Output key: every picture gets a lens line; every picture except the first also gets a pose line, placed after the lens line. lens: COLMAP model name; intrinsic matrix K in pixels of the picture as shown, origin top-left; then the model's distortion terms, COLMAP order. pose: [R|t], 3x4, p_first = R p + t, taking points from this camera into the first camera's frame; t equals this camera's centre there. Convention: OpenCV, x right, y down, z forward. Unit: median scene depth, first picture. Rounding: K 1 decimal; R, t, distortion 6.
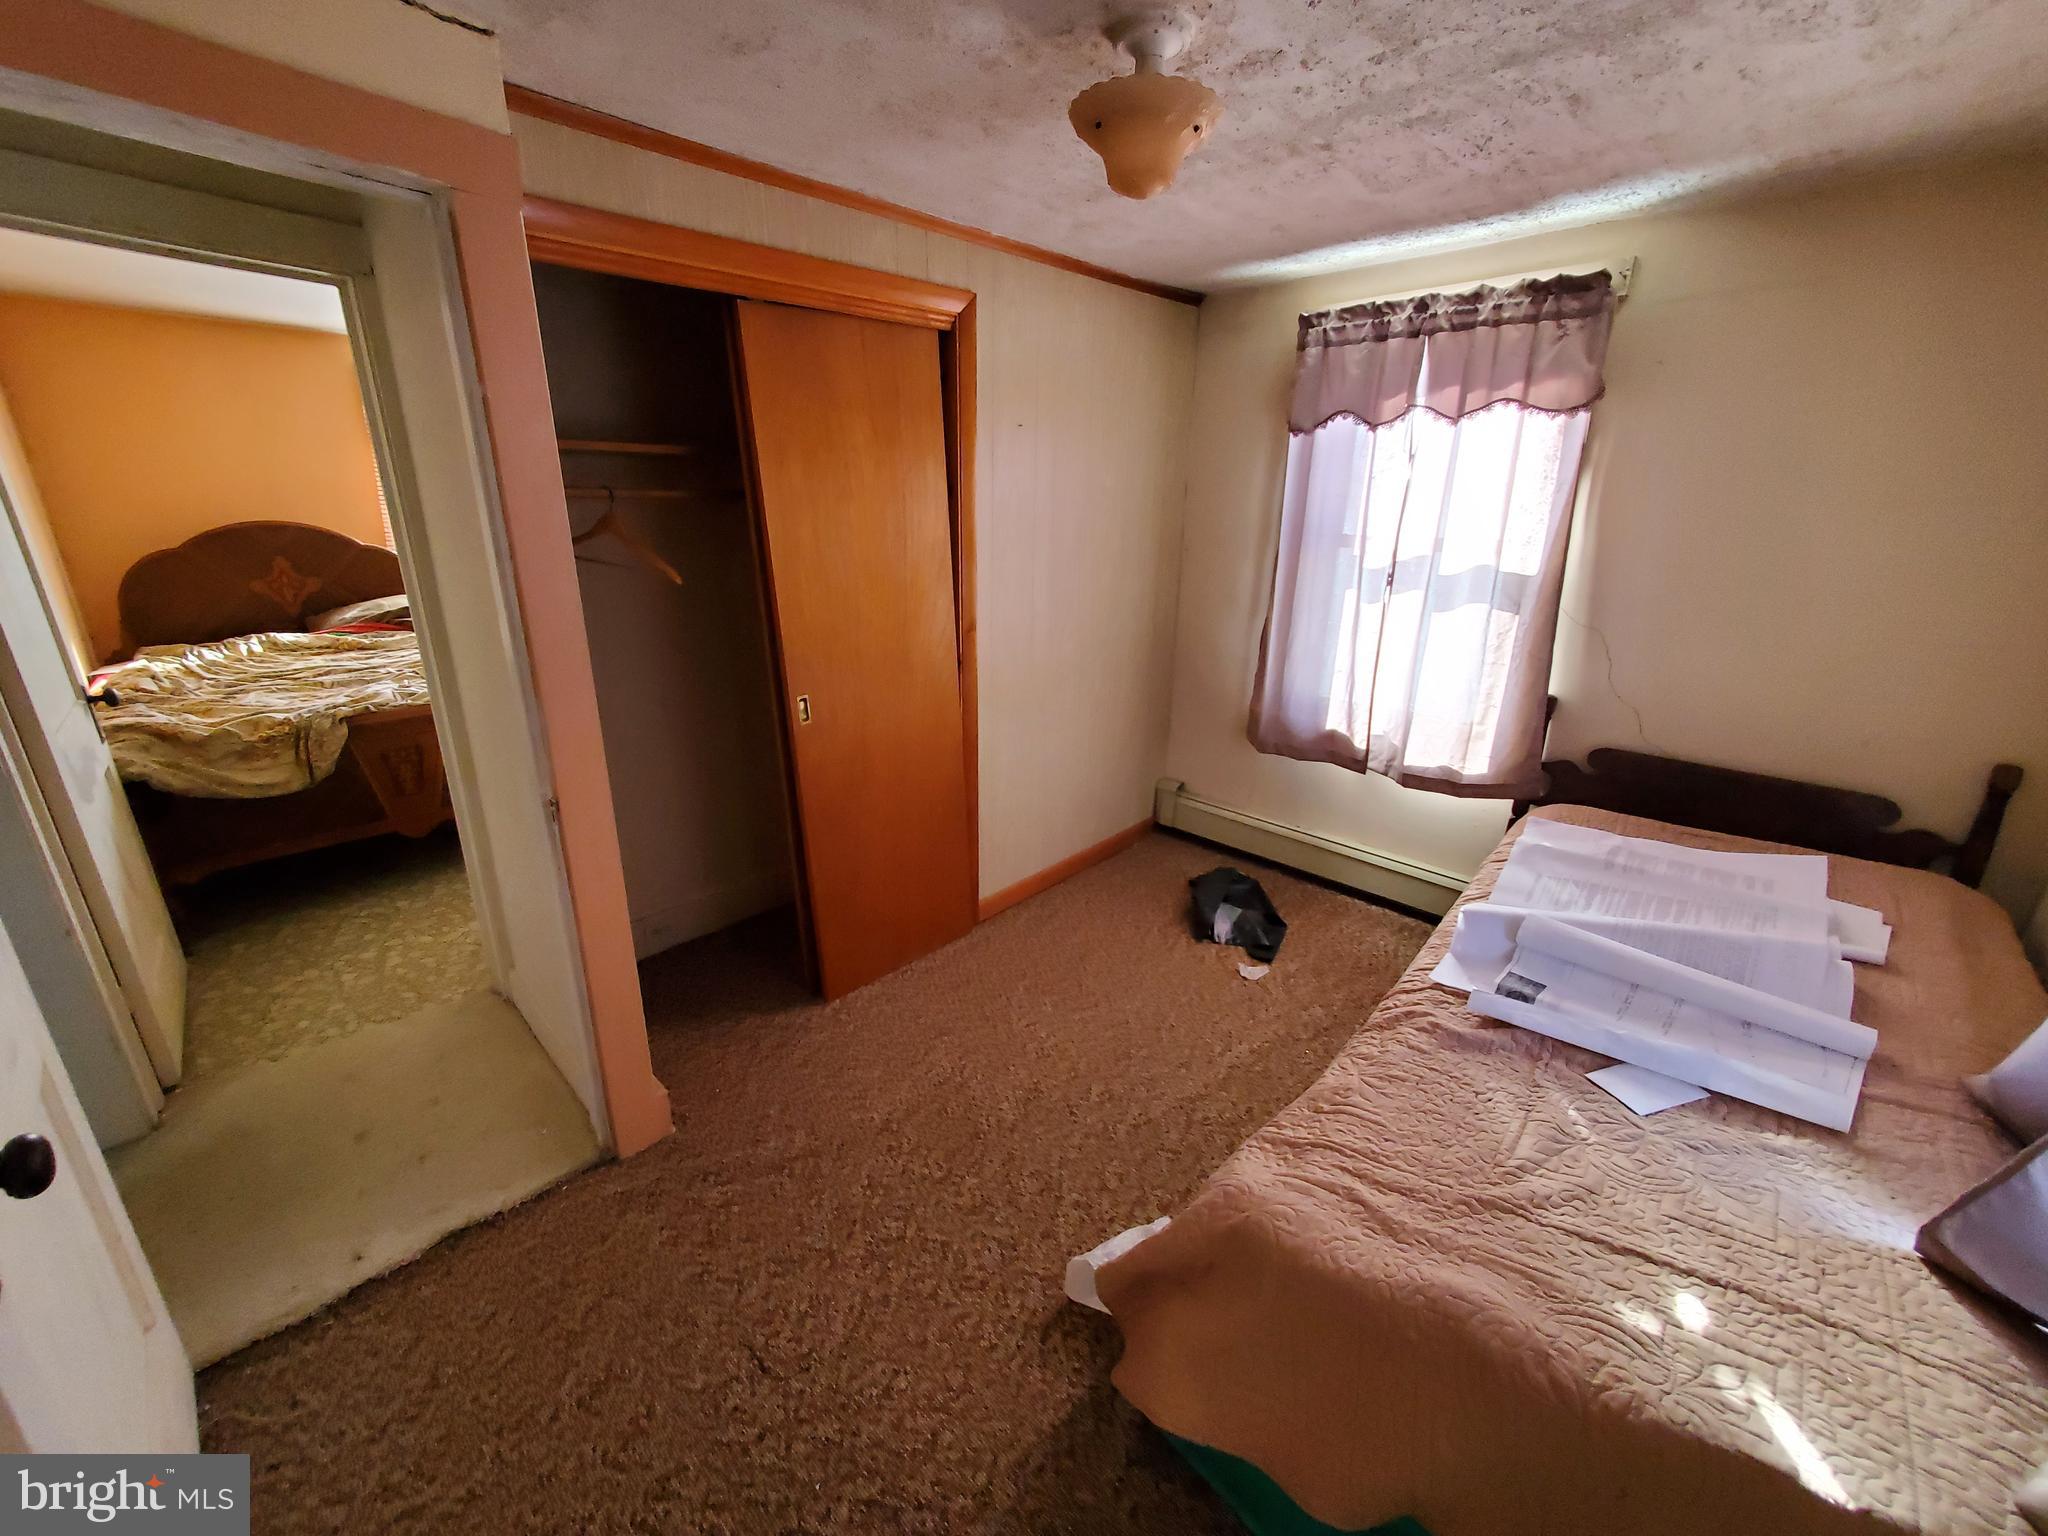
lens RADIAL K [[815.8, 0, 1024.0], [0, 815.8, 768.0], [0, 0, 1]] dist [-0.000769, -0.000219]
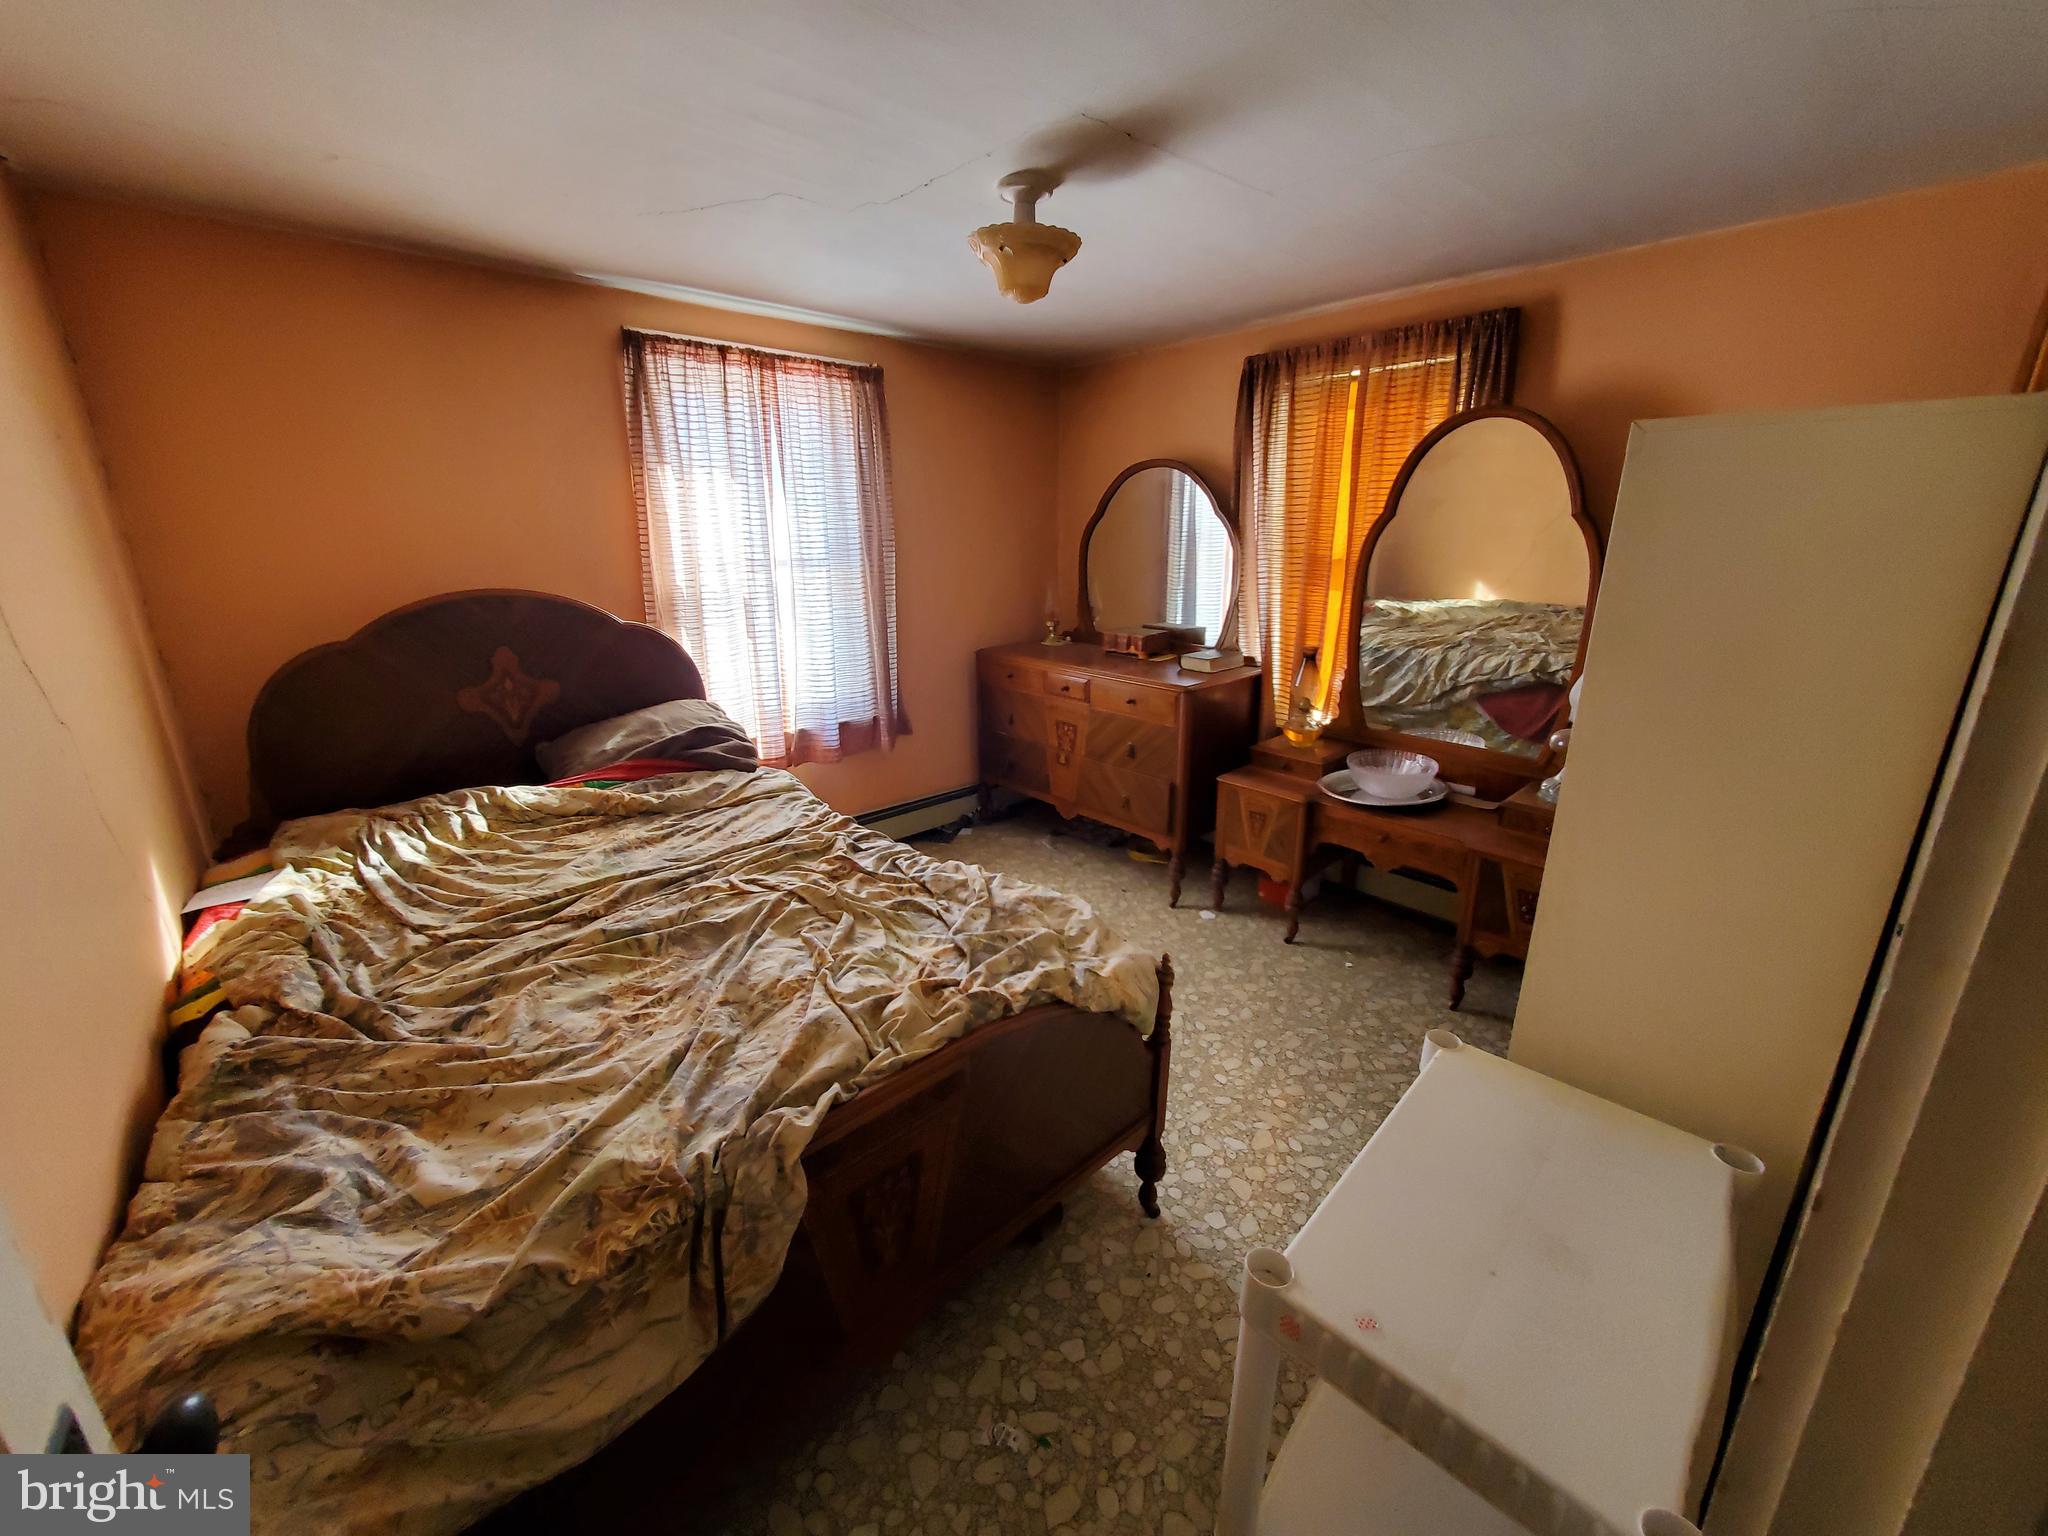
lens RADIAL K [[822.5, 0, 1024.0], [0, 822.5, 768.0], [0, 0, 1]] dist [0.001147, 0.000168]
pose [[0.996540, 0.002027, -0.083091, -0.518949], [-0.005212, 0.999259, -0.038127, -0.161681], [0.082952, 0.038428, 0.995812, 0.467756]]
